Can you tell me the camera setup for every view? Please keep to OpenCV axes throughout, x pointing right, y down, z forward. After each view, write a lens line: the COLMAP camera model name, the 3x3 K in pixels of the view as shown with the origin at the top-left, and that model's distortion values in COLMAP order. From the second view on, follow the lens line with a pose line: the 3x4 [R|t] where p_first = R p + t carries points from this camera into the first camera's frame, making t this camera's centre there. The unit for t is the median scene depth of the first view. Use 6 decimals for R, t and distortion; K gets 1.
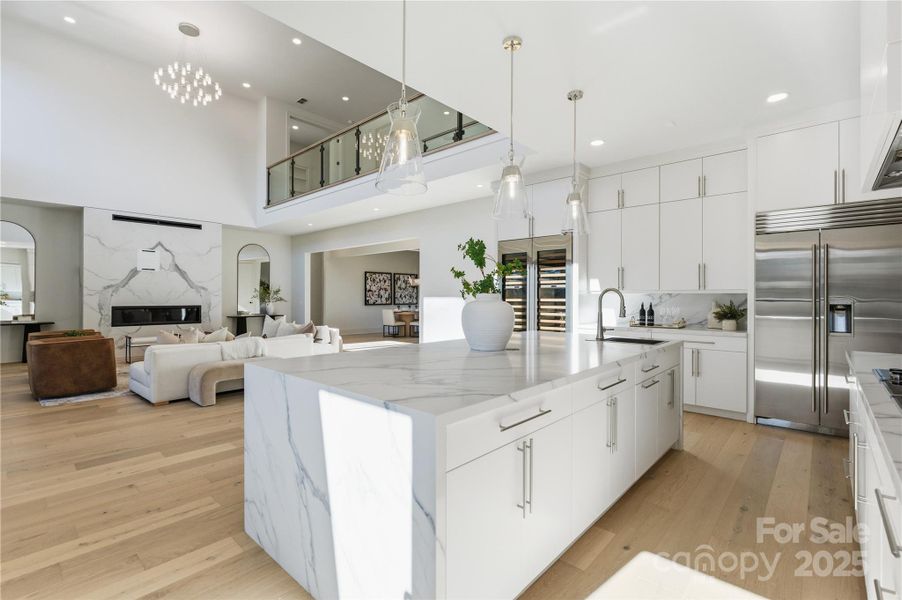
lens RADIAL K [[415.8, 0, 451.6], [0, 415.8, 297.9], [0, 0, 1]] dist [-0.012862, -0.000365]
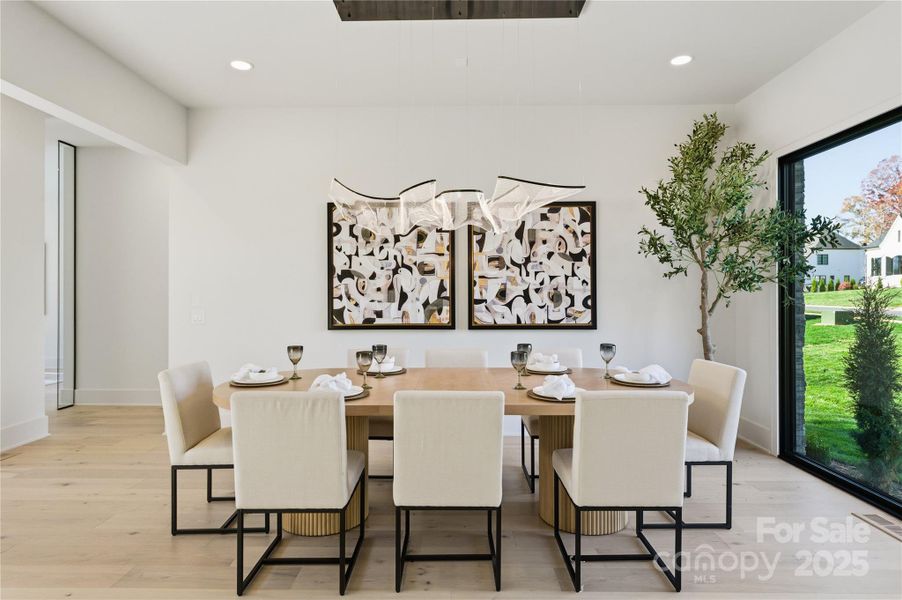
lens RADIAL K [[517.4, 0, 455.9], [0, 517.4, 298.4], [0, 0, 1]] dist [0.000311, 0.001941]
pose [[0.657133, -0.004421, -0.753762, 0.093245], [-0.000272, 0.999981, -0.006101, -0.000036], [0.753774, 0.004214, 0.657120, 0.809835]]
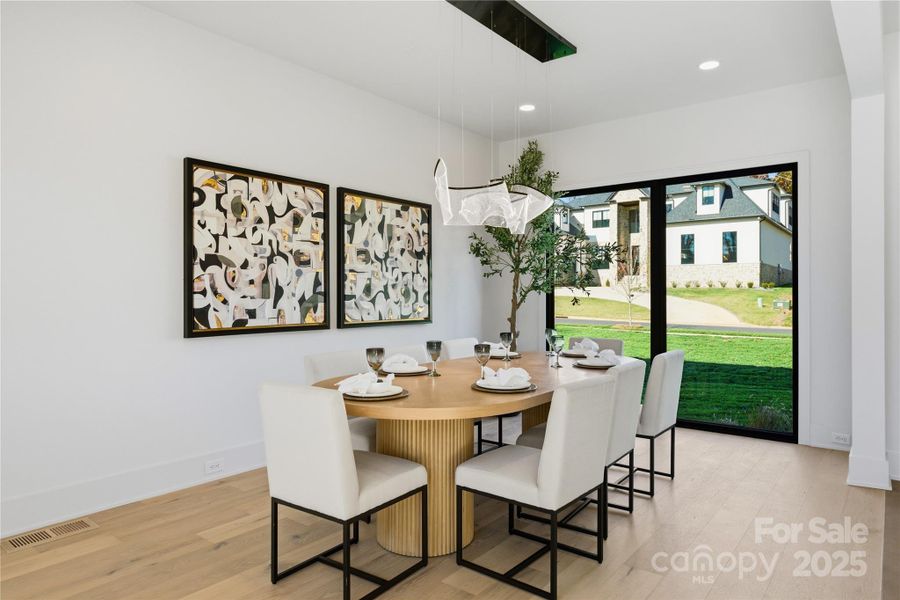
lens RADIAL K [[559.7, 0, 454.1], [0, 559.7, 295.5], [0, 0, 1]] dist [-0.046036, -0.001154]
pose [[0.997340, -0.004726, 0.072732, -0.100945], [0.005179, 0.999968, -0.006036, 0.001074], [-0.072701, 0.006397, 0.997333, 0.711338]]
